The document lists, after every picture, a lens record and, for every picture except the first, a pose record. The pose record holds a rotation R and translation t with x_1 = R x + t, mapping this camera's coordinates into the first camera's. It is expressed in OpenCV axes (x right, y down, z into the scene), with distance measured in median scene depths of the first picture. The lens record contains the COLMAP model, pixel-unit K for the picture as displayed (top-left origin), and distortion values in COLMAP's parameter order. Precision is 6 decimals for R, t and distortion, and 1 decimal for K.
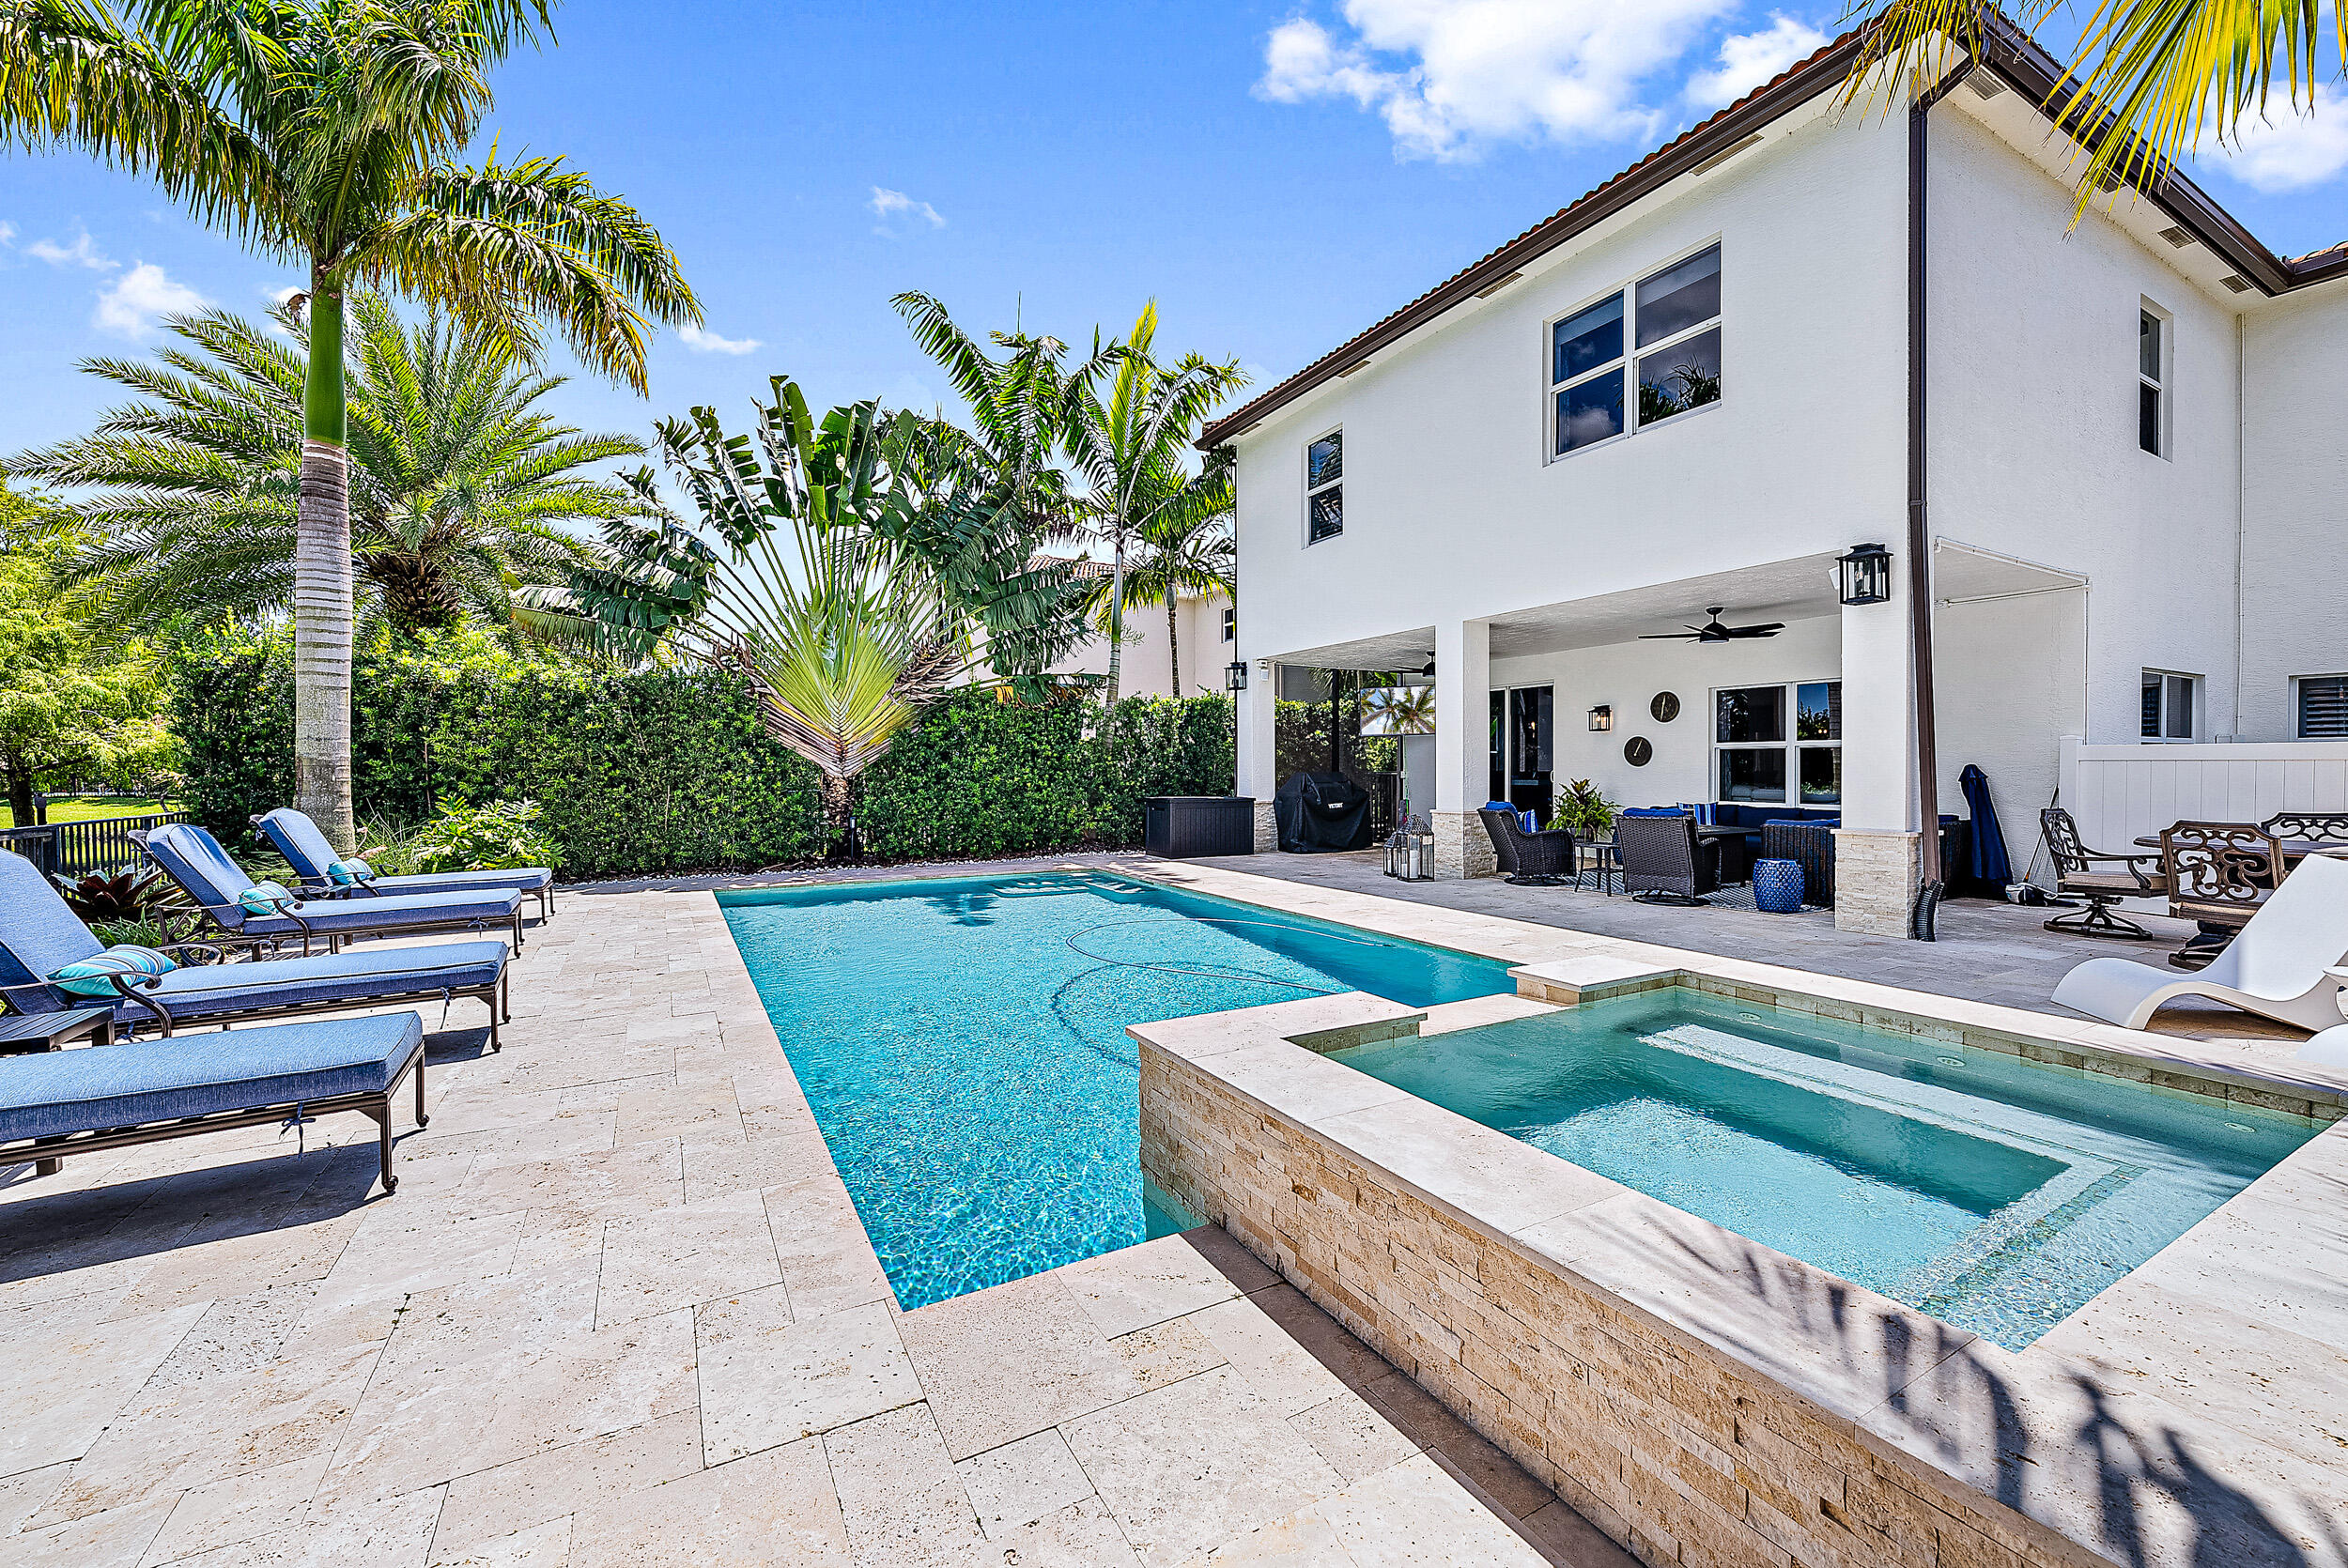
lens RADIAL K [[938.3, 0, 1190.0], [0, 938.3, 783.4], [0, 0, 1]] dist [0.001537, 0.000058]
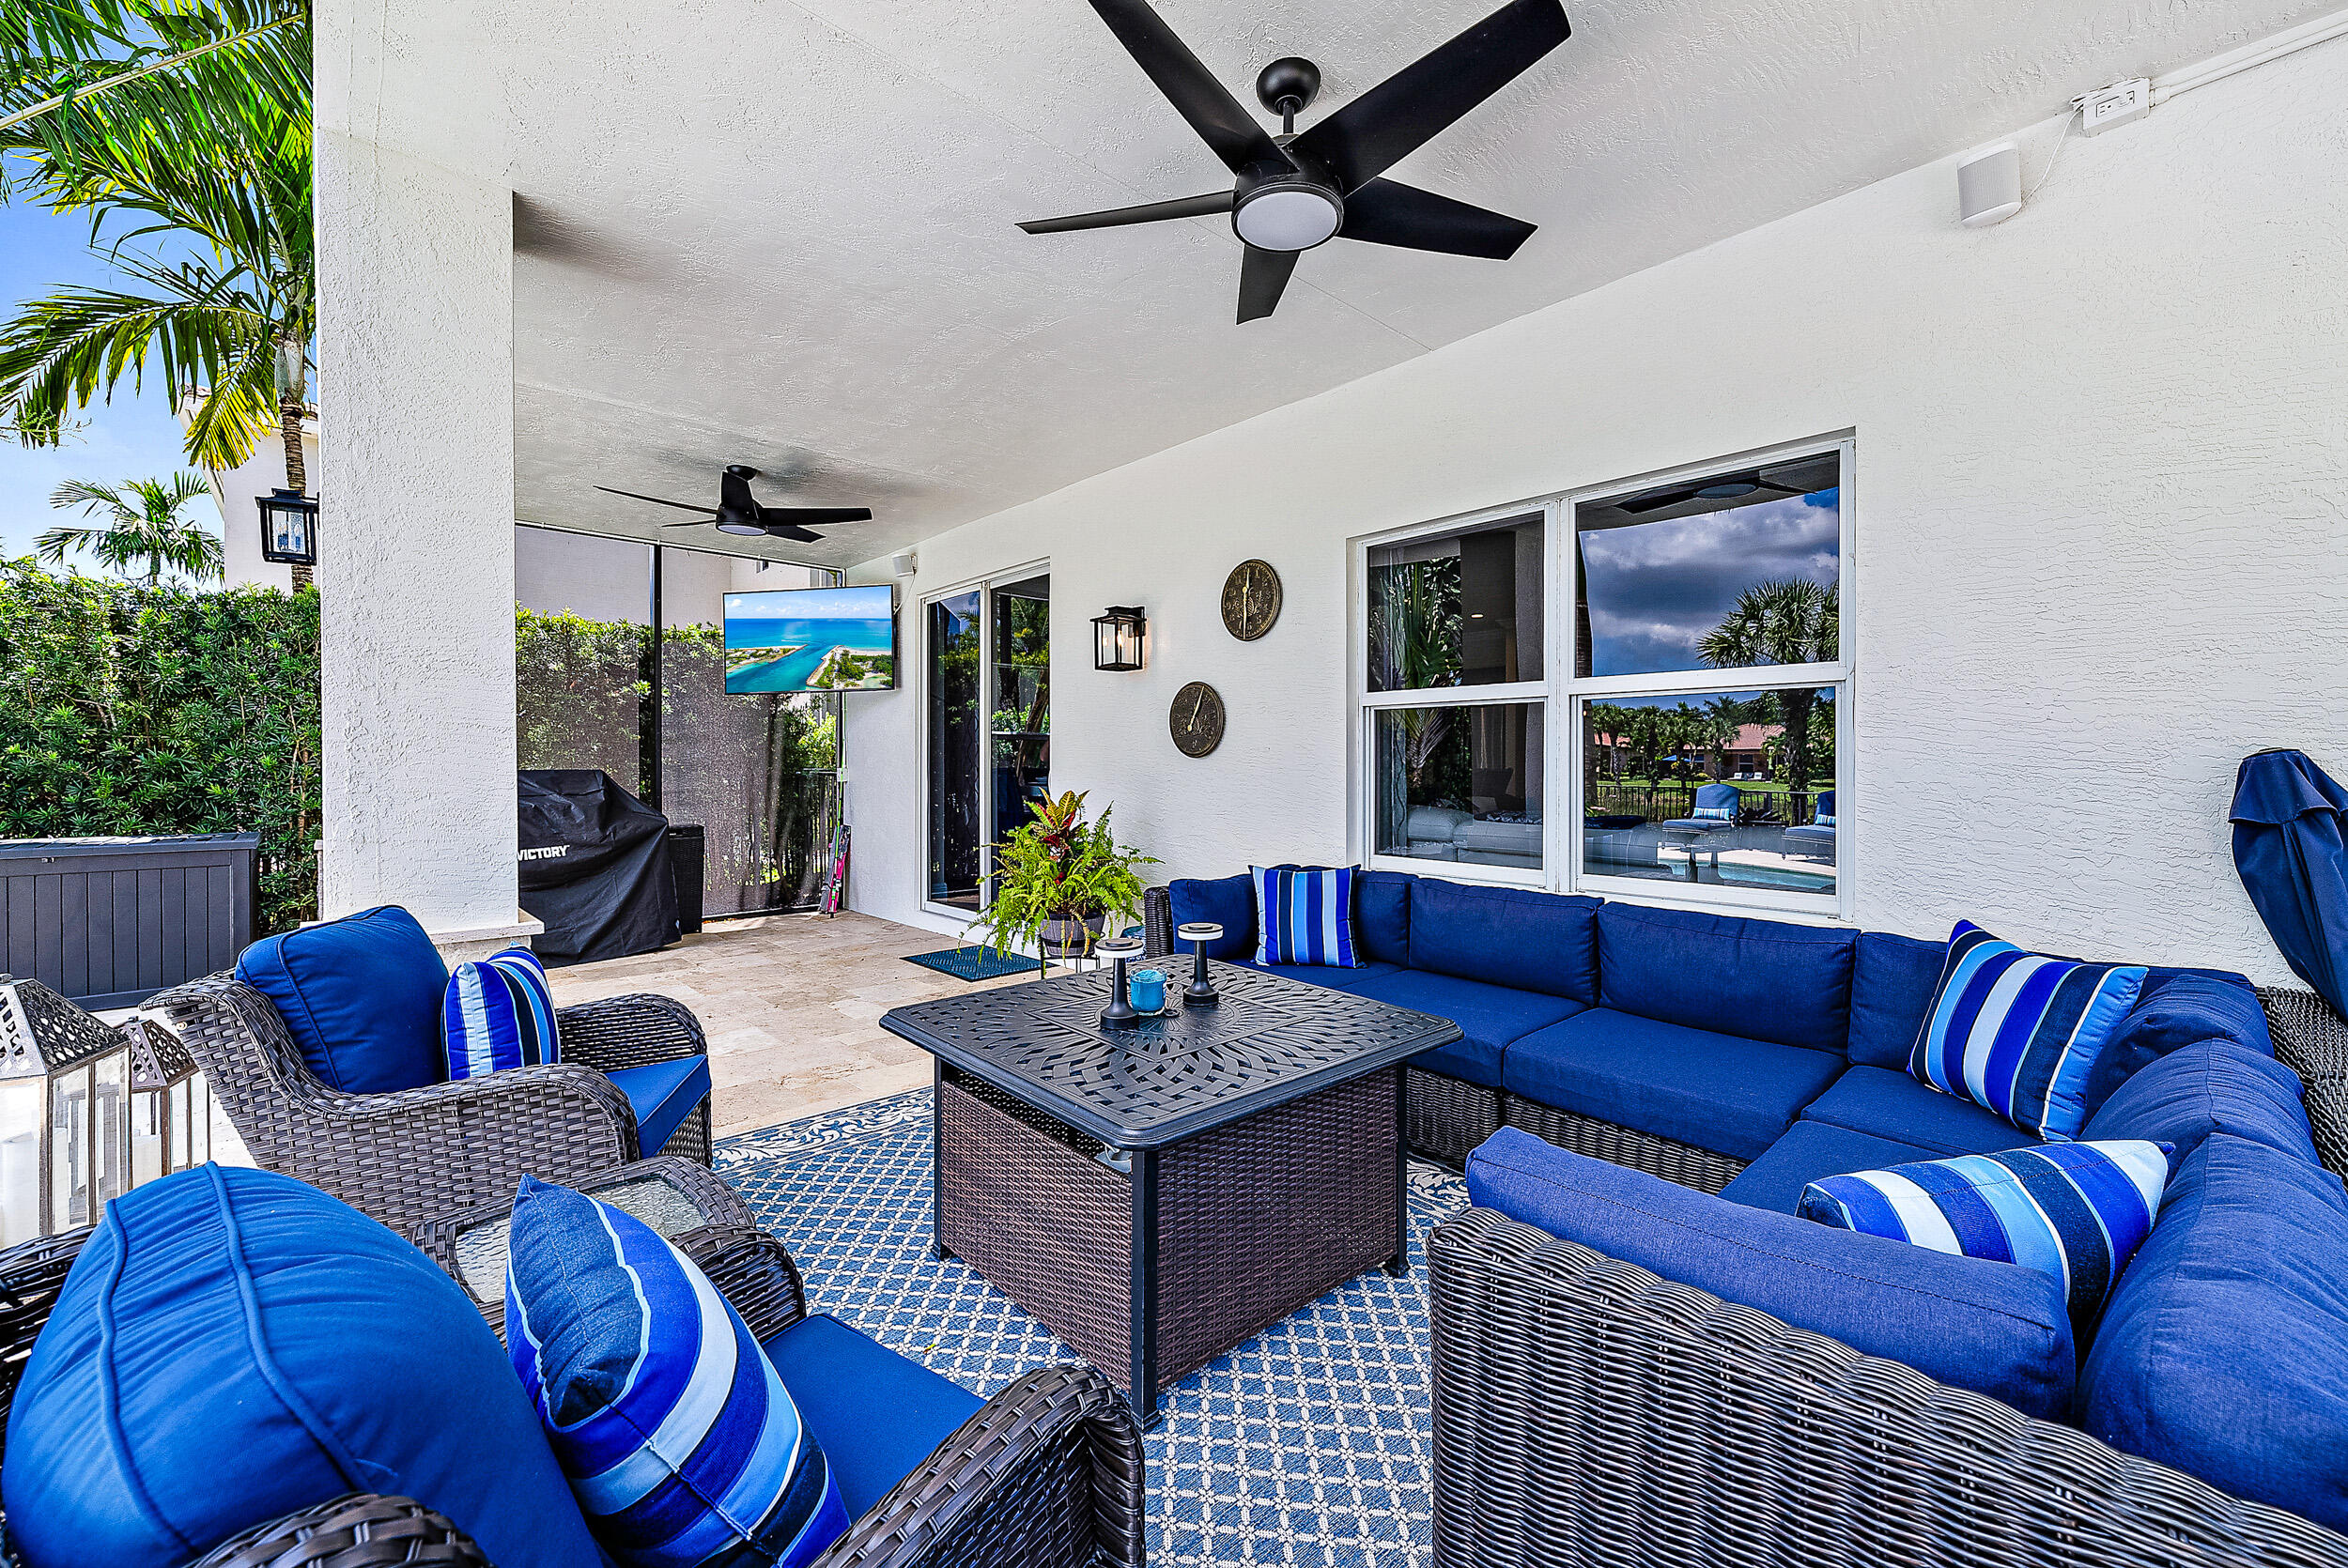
lens RADIAL K [[938.3, 0, 1177.4], [0, 938.3, 773.8], [0, 0, 1]] dist [0.001537, 0.000058]
pose [[0.977355, 0.000781, 0.211605, 0.400167], [0.000130, 0.999991, -0.004292, -0.010124], [-0.211606, 0.004222, 0.977346, 0.642053]]
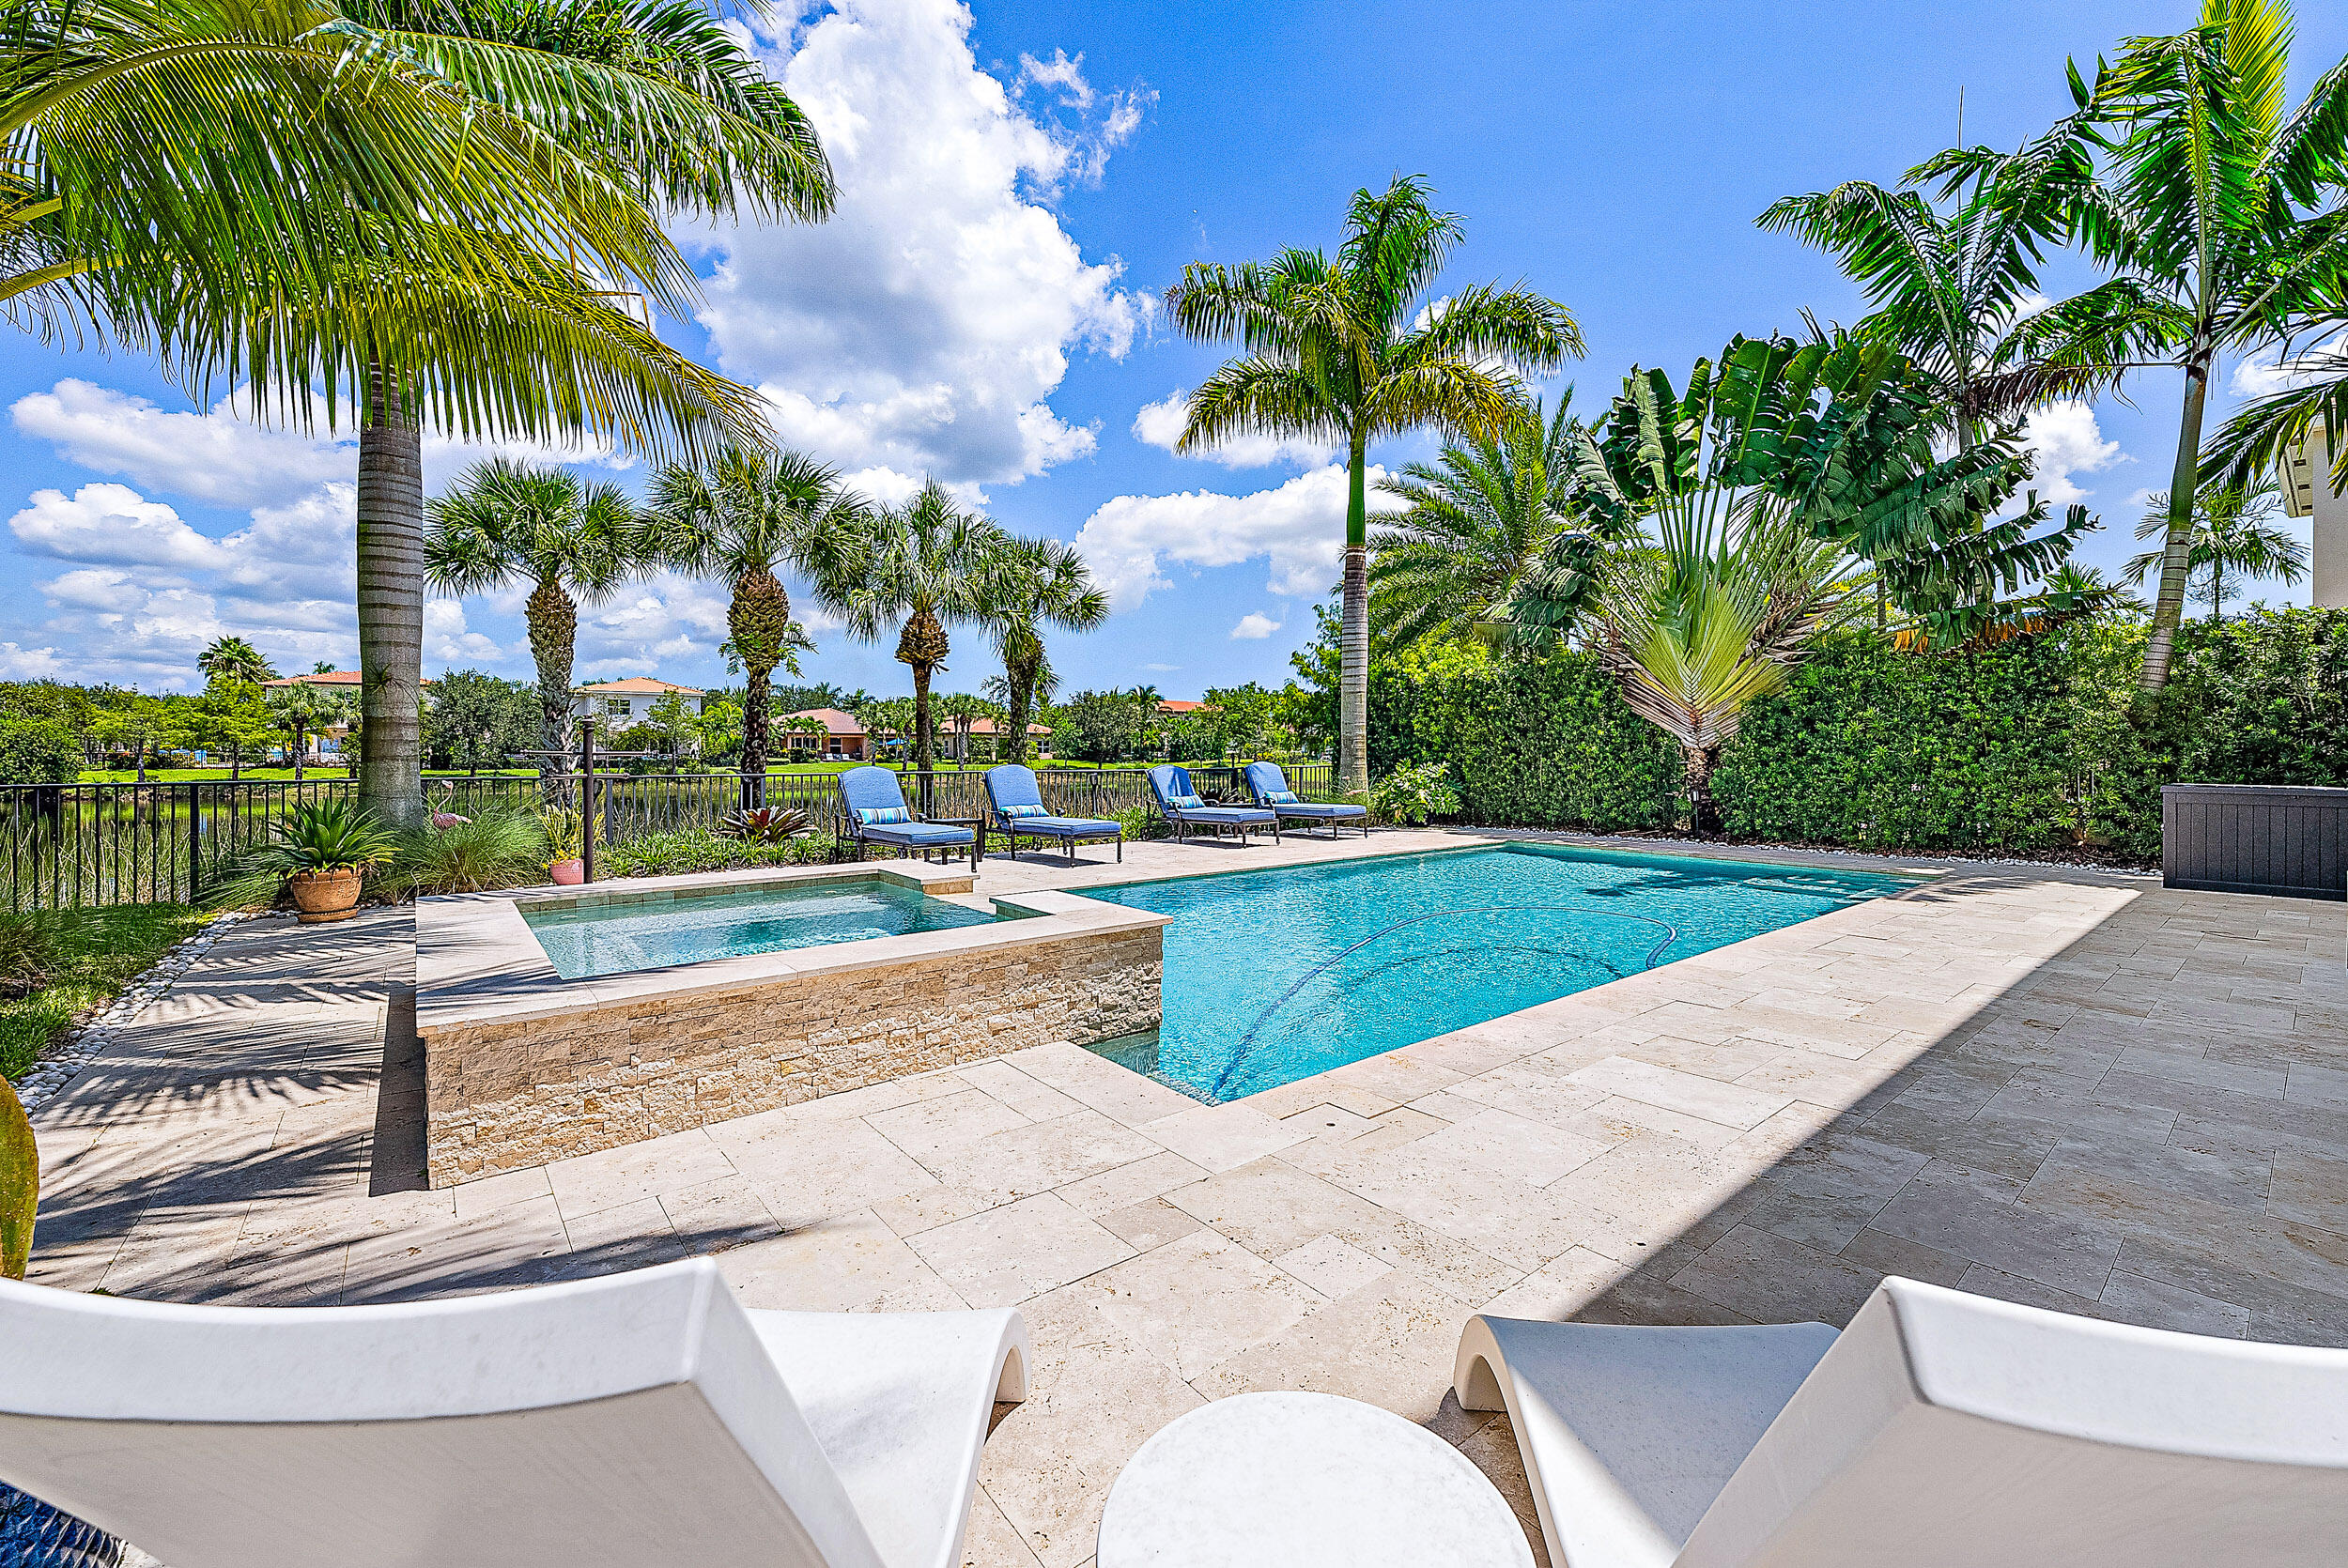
lens RADIAL K [[938.3, 0, 1167.2], [0, 938.3, 766.0], [0, 0, 1]] dist [0.001537, 0.000058]
pose [[0.161271, 0.020062, -0.986706, 0.506957], [-0.012768, 0.999752, 0.018240, 0.001289], [0.986828, 0.009656, 0.161487, 0.310117]]
